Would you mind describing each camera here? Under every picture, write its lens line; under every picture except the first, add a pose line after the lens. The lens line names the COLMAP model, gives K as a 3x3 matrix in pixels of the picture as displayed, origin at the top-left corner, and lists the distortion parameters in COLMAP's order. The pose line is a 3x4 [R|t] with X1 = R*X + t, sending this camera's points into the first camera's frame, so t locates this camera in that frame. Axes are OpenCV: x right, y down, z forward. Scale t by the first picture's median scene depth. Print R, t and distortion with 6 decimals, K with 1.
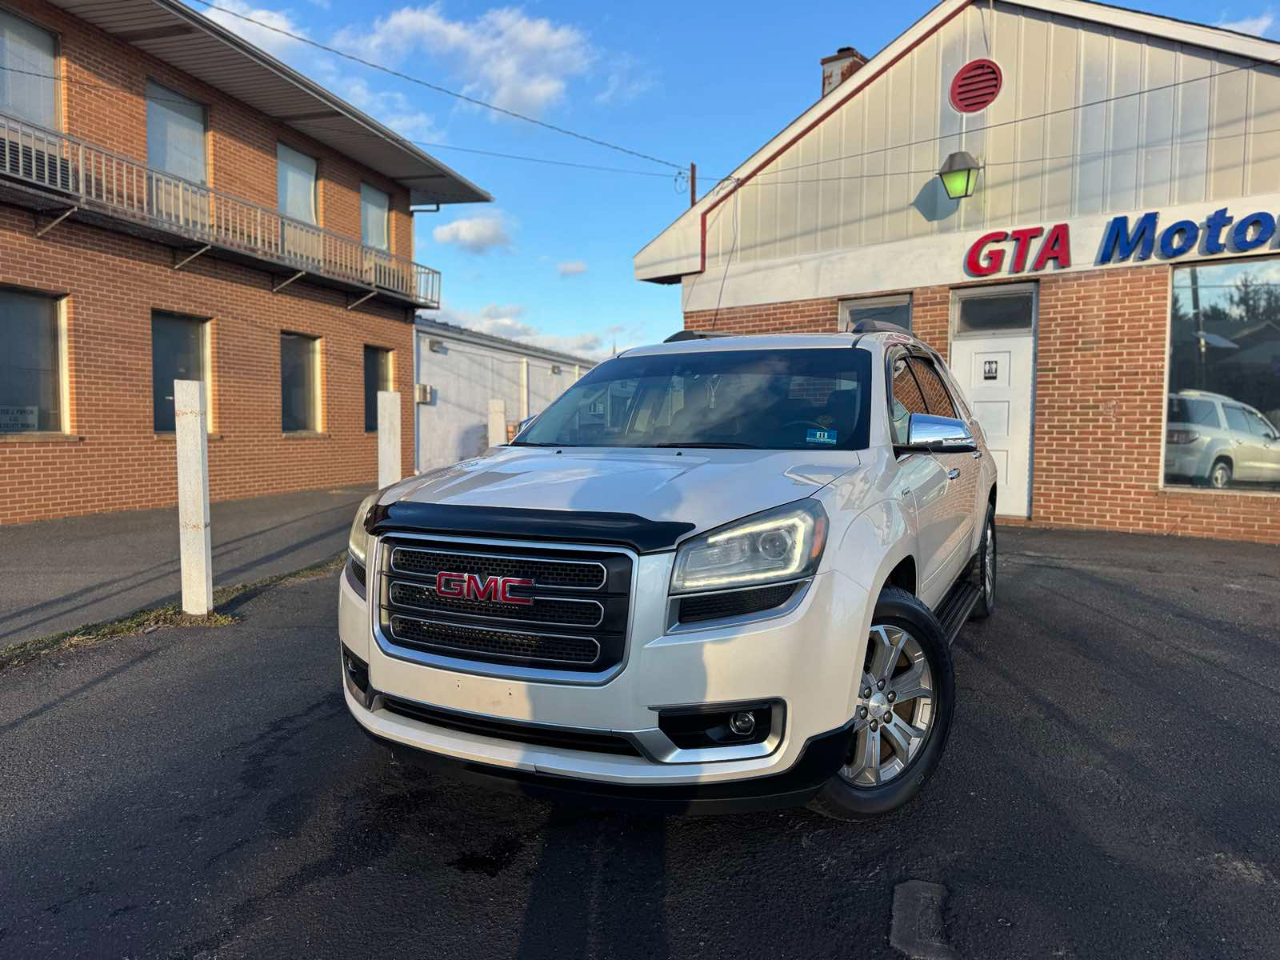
lens RADIAL K [[905.9, 0, 635.7], [0, 905.9, 482.3], [0, 0, 1]] dist [0.033913, -0.032760]
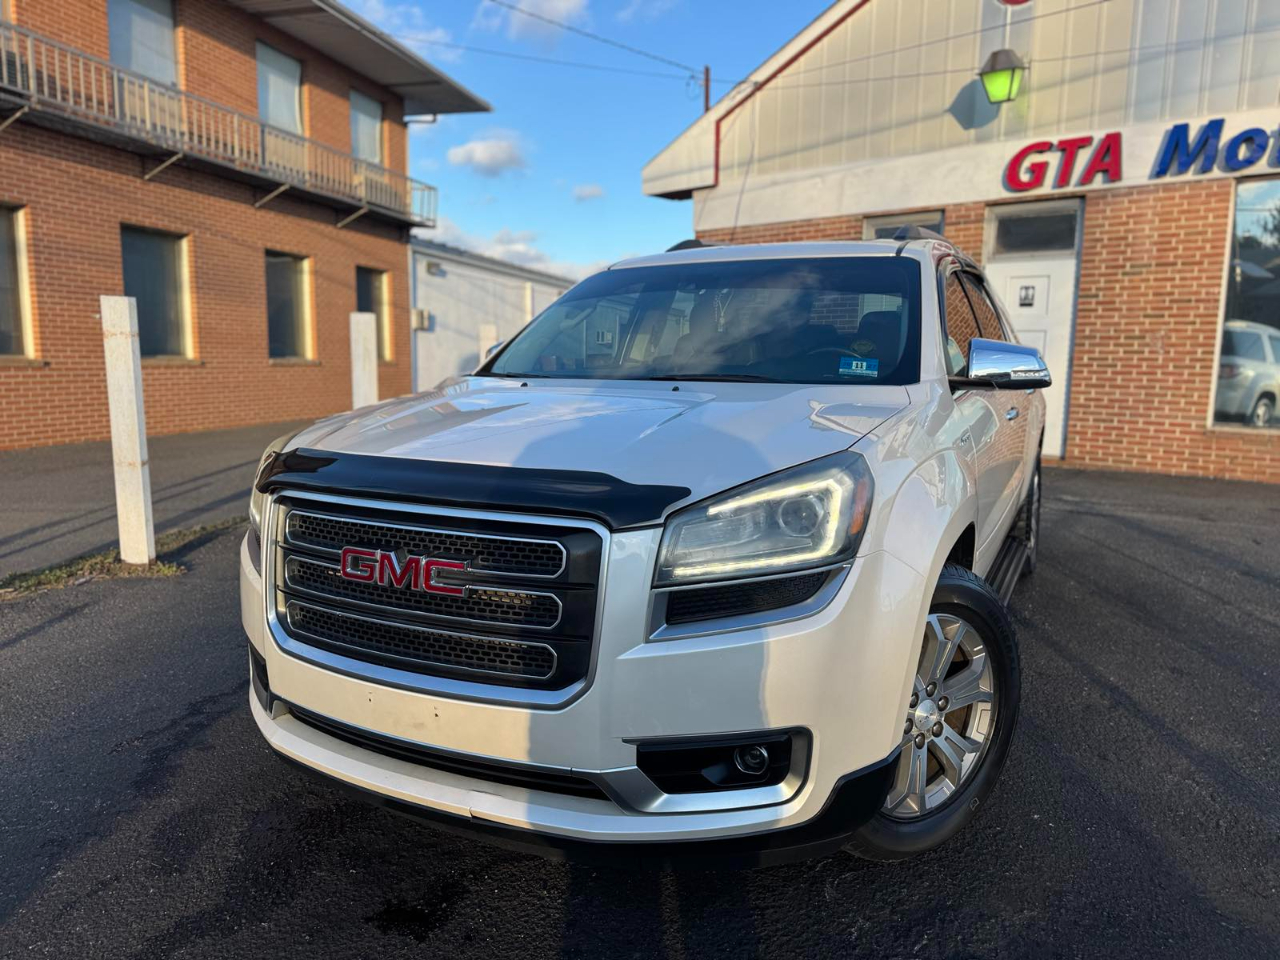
lens RADIAL K [[910.0, 0, 640.3], [0, 910.0, 483.3], [0, 0, 1]] dist [0.010656, -0.005425]
pose [[0.999939, 0.008883, -0.006505, 0.007651], [-0.008354, 0.996967, 0.077380, -0.003221], [0.007172, -0.077321, 0.996980, 0.070586]]
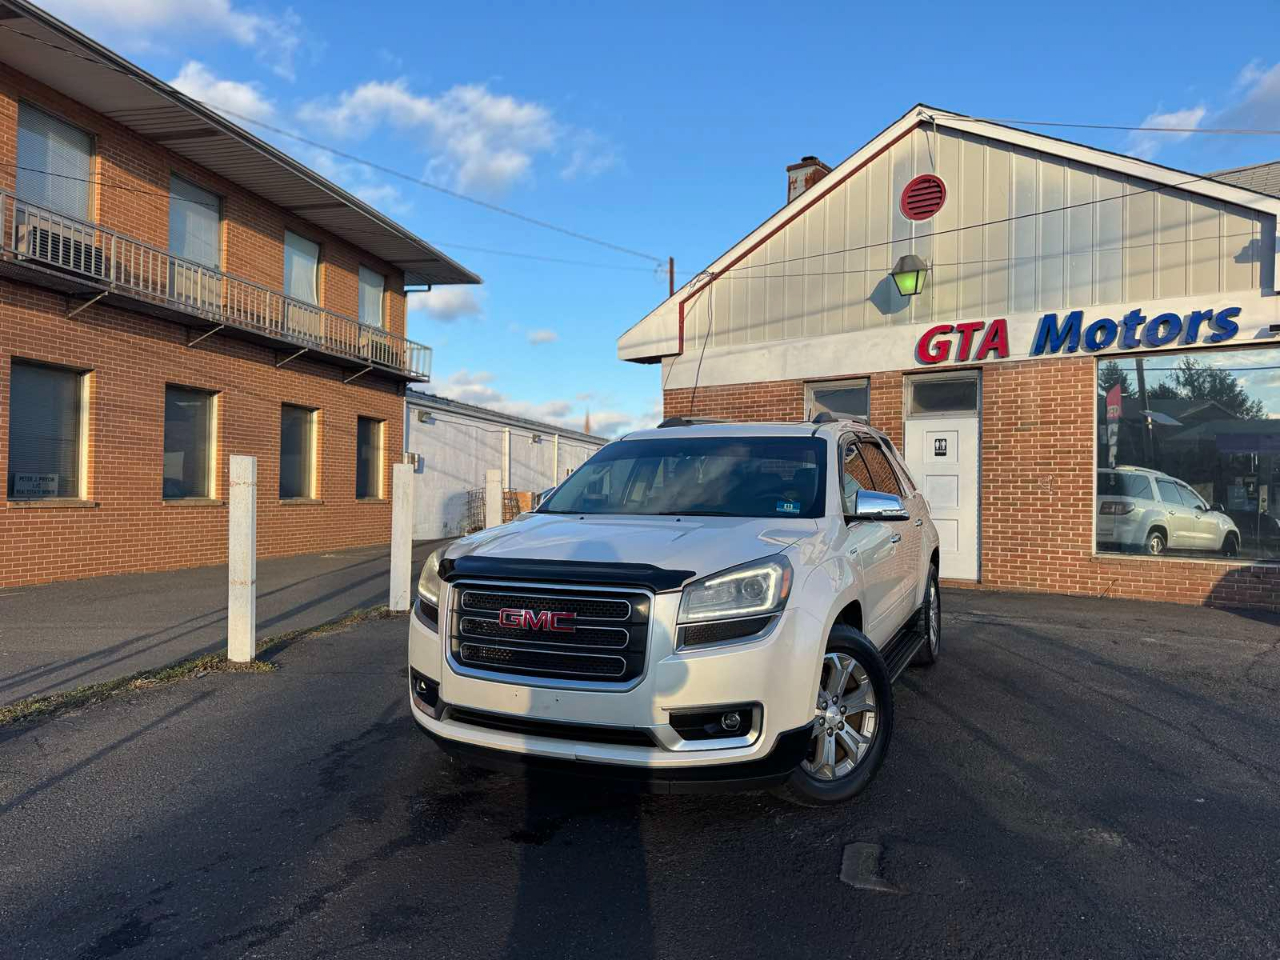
lens RADIAL K [[903.2, 0, 640.0], [0, 903.2, 480.0], [0, 0, 1]] dist [0.052575, -0.058738]
pose [[0.999334, 0.006642, 0.035875, -0.016903], [-0.003873, 0.997045, -0.076718, 0.003145], [-0.036279, 0.076528, 0.996407, -0.090166]]
